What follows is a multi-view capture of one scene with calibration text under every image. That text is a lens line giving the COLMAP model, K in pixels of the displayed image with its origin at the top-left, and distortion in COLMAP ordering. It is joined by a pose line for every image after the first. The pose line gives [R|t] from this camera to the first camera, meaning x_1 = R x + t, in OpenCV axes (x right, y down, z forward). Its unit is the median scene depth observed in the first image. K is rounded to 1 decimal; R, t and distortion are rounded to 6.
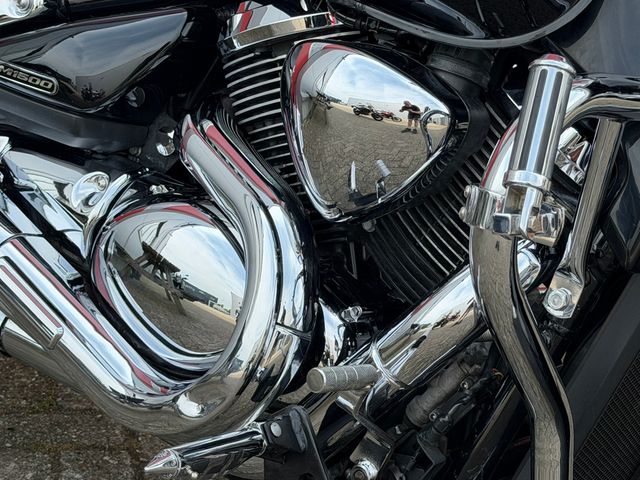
lens RADIAL K [[1387.4, 0, 324.1], [0, 1387.4, 256.0], [0, 0, 1]] dist [0.090633, 0.335254]
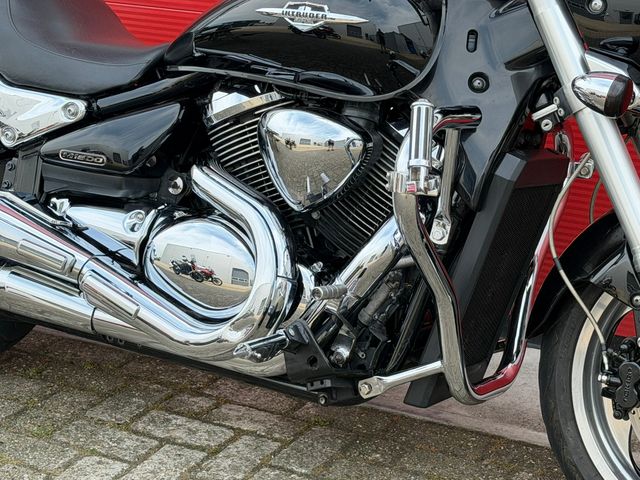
lens RADIAL K [[1387.4, 0, 324.1], [0, 1387.4, 256.0], [0, 0, 1]] dist [0.090633, 0.335254]
pose [[0.980176, -0.146935, 0.132907, -0.173684], [0.152802, 0.987636, -0.035019, 0.079968], [-0.126119, 0.054633, 0.990510, -0.597612]]
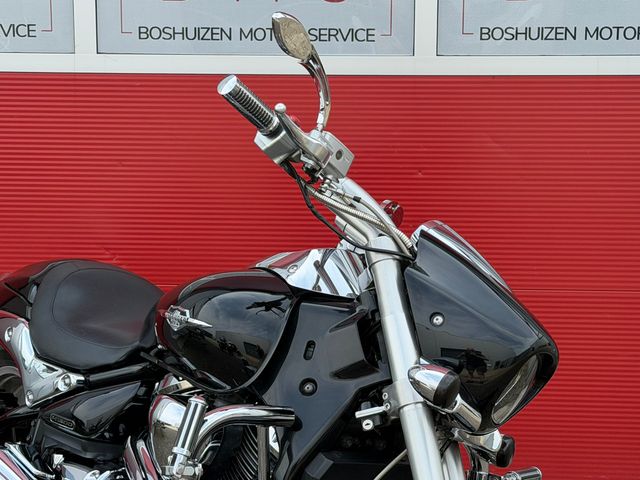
lens RADIAL K [[1387.4, 0, 324.1], [0, 1387.4, 256.0], [0, 0, 1]] dist [0.090633, 0.335254]
pose [[0.963729, -0.066672, -0.258422, 0.643986], [-0.002505, 0.965990, -0.258566, 0.146703], [0.266872, 0.249835, 0.930785, -0.740157]]
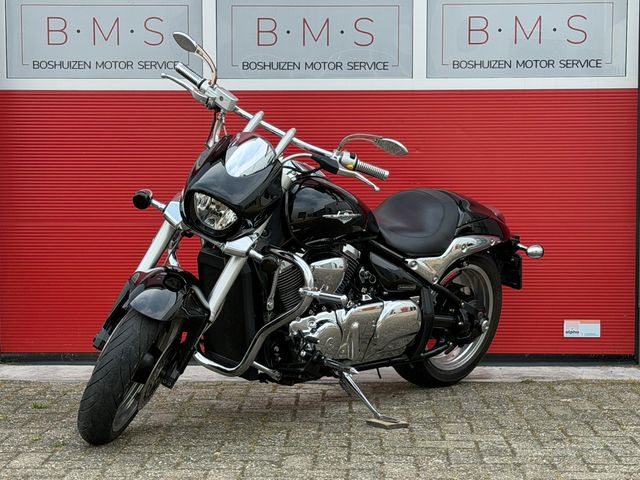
lens RADIAL K [[1387.4, 0, 324.1], [0, 1387.4, 256.0], [0, 0, 1]] dist [0.090633, 0.335254]
pose [[0.970258, -0.093474, -0.223300, 0.787046], [0.013700, 0.942167, -0.334864, 1.005392], [0.241687, 0.321846, 0.915425, -2.087287]]
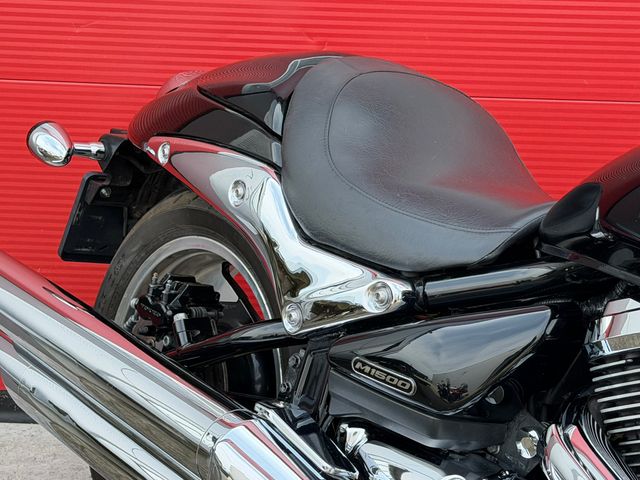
lens RADIAL K [[1387.4, 0, 324.1], [0, 1387.4, 256.0], [0, 0, 1]] dist [0.090633, 0.335254]
pose [[0.971800, -0.010659, -0.235566, -0.024816], [-0.016084, 0.993655, -0.111316, -0.103548], [0.235258, 0.111966, 0.965462, 0.046297]]
